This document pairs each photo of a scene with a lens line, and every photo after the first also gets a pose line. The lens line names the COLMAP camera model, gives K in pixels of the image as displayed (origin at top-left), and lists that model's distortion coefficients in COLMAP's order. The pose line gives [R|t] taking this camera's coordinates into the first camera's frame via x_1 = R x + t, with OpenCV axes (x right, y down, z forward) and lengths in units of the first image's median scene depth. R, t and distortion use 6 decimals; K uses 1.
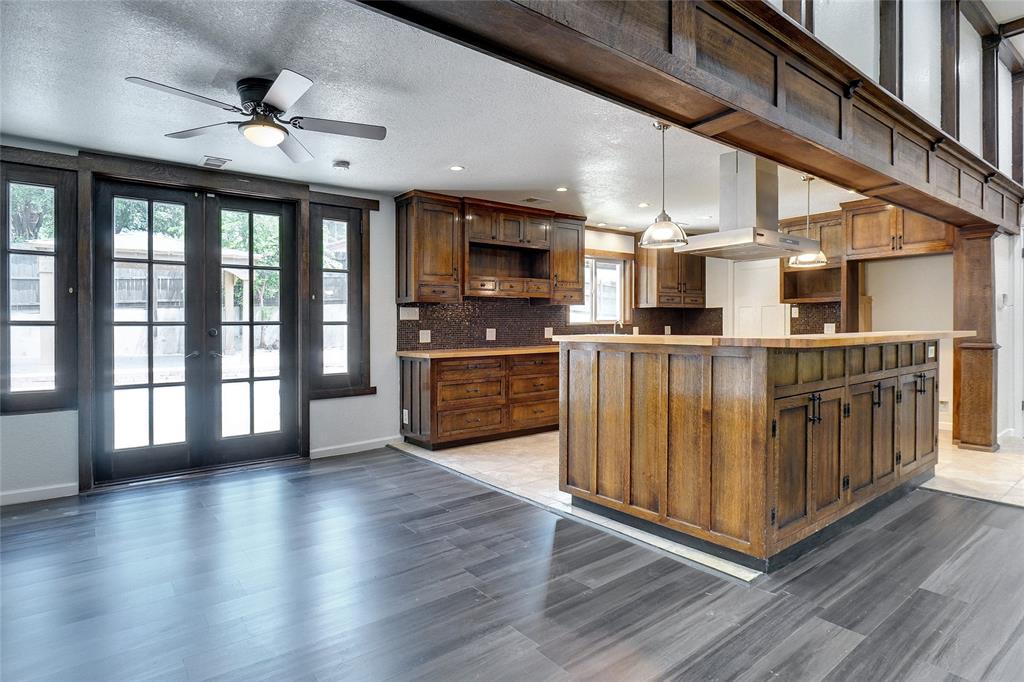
lens RADIAL K [[543.2, 0, 507.5], [0, 543.2, 331.2], [0, 0, 1]] dist [-0.005765, 0.000453]
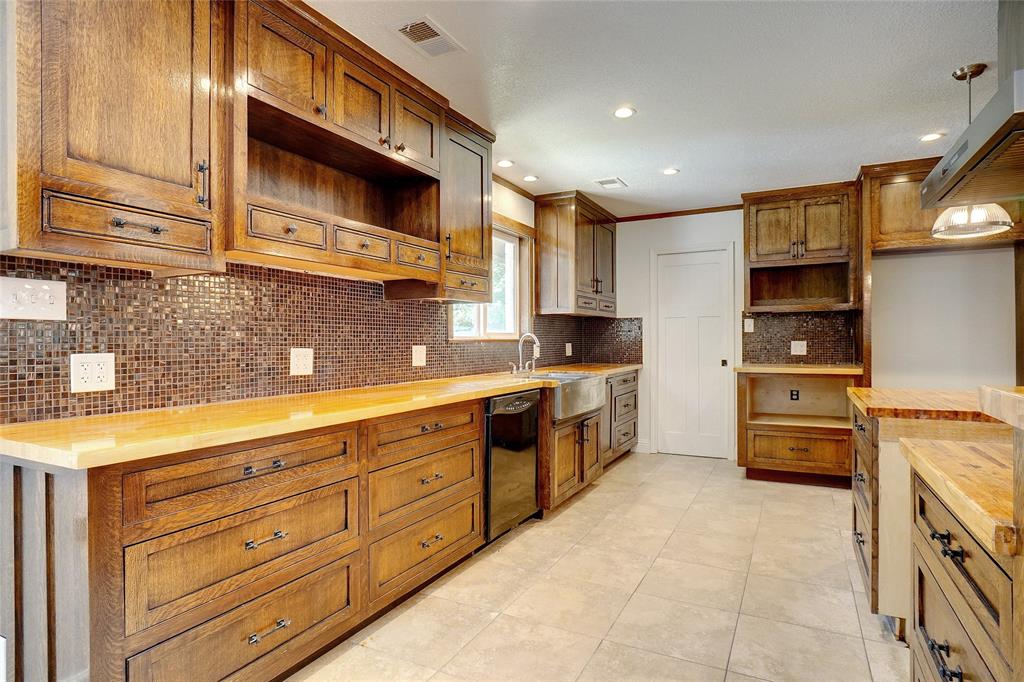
lens RADIAL K [[543.2, 0, 545.8], [0, 543.2, 354.4], [0, 0, 1]] dist [-0.005765, 0.000453]
pose [[0.894352, -0.004161, 0.447344, -0.051091], [-0.002694, 0.999889, 0.014686, -0.006748], [-0.447355, -0.014339, 0.894241, 0.553979]]
